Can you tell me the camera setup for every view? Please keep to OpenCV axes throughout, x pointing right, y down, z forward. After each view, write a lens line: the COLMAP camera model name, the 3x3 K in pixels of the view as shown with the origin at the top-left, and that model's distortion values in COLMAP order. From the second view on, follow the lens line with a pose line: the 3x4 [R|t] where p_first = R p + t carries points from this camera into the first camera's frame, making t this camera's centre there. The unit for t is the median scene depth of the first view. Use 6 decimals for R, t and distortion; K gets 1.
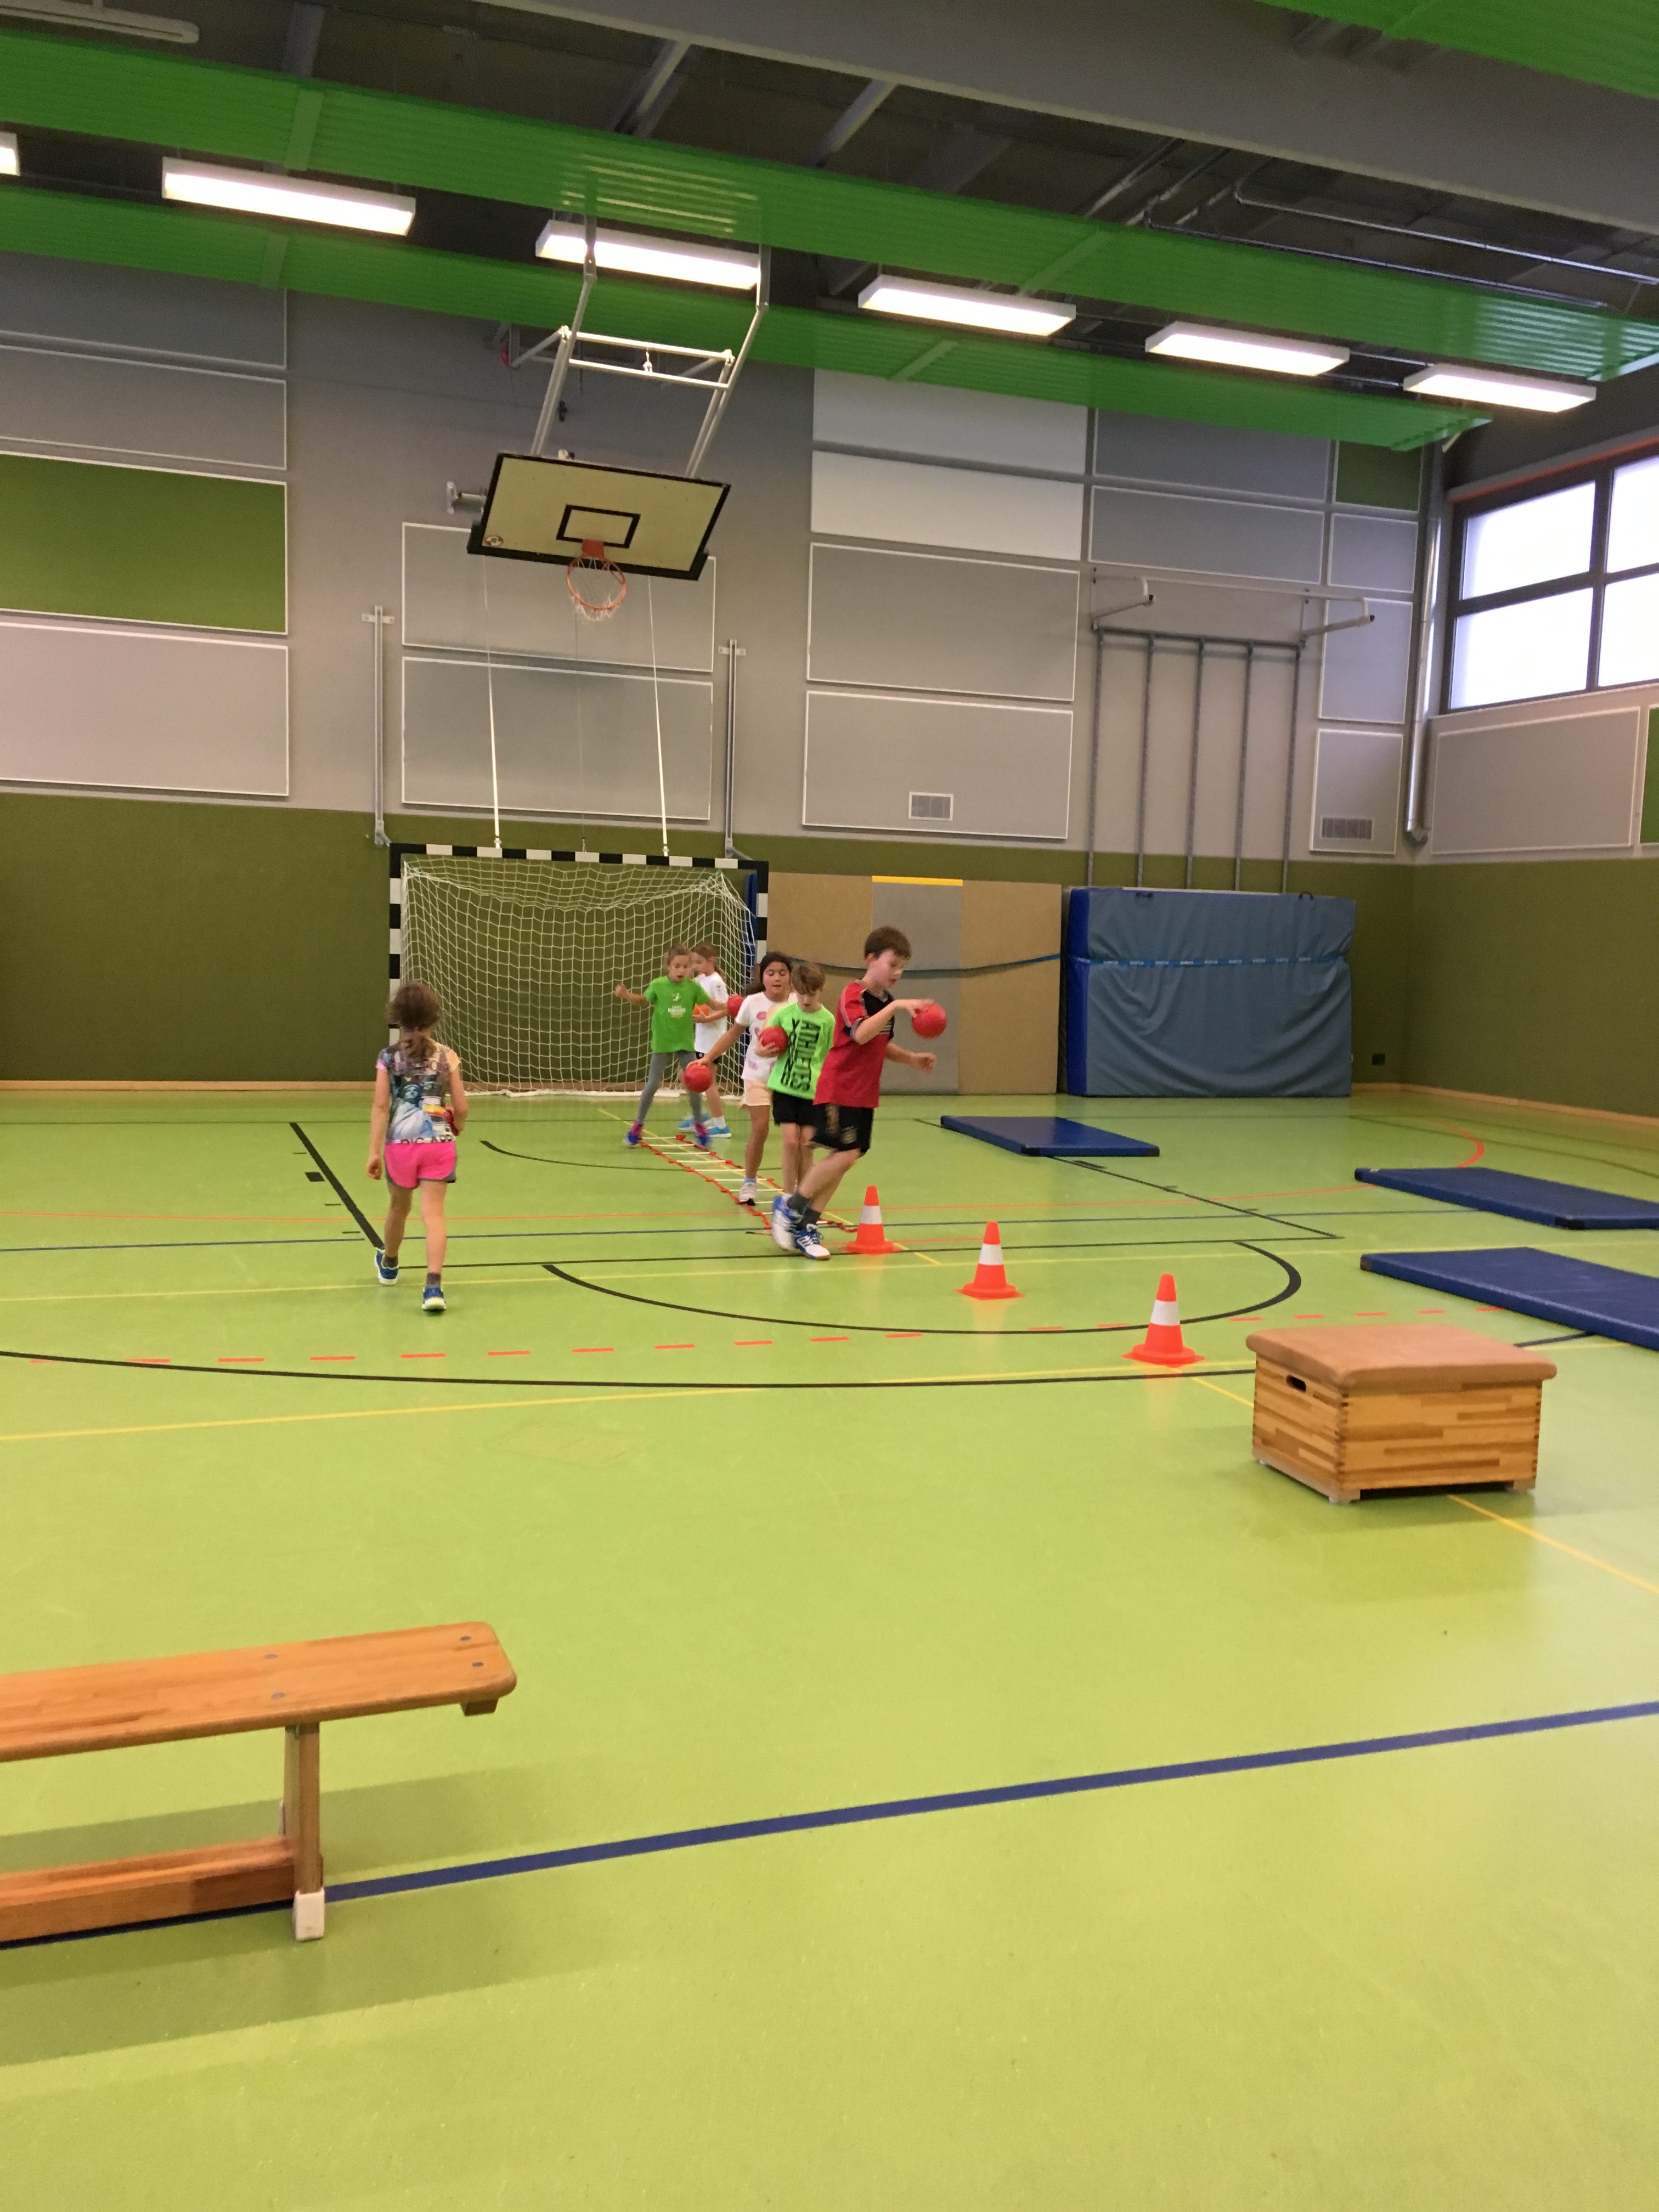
lens RADIAL K [[1886.8, 0, 829.5], [0, 1886.8, 1106.0], [0, 0, 1]] dist [0.120652, -0.228602]
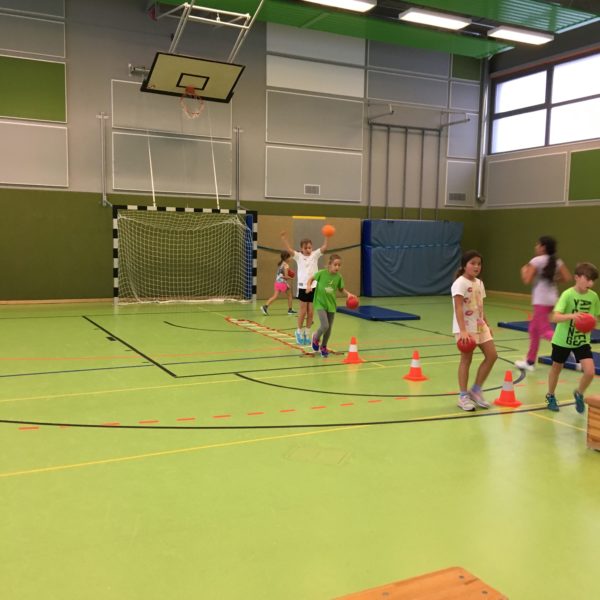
lens RADIAL K [[681.5, 0, 300.0], [0, 681.5, 300.0], [0, 0, 1]] dist [0.129790, -0.224759]
pose [[0.992479, -0.025917, 0.119643, -0.087848], [0.025726, 0.999664, 0.003135, -0.006932], [-0.119685, -0.000033, 0.992812, 0.049640]]
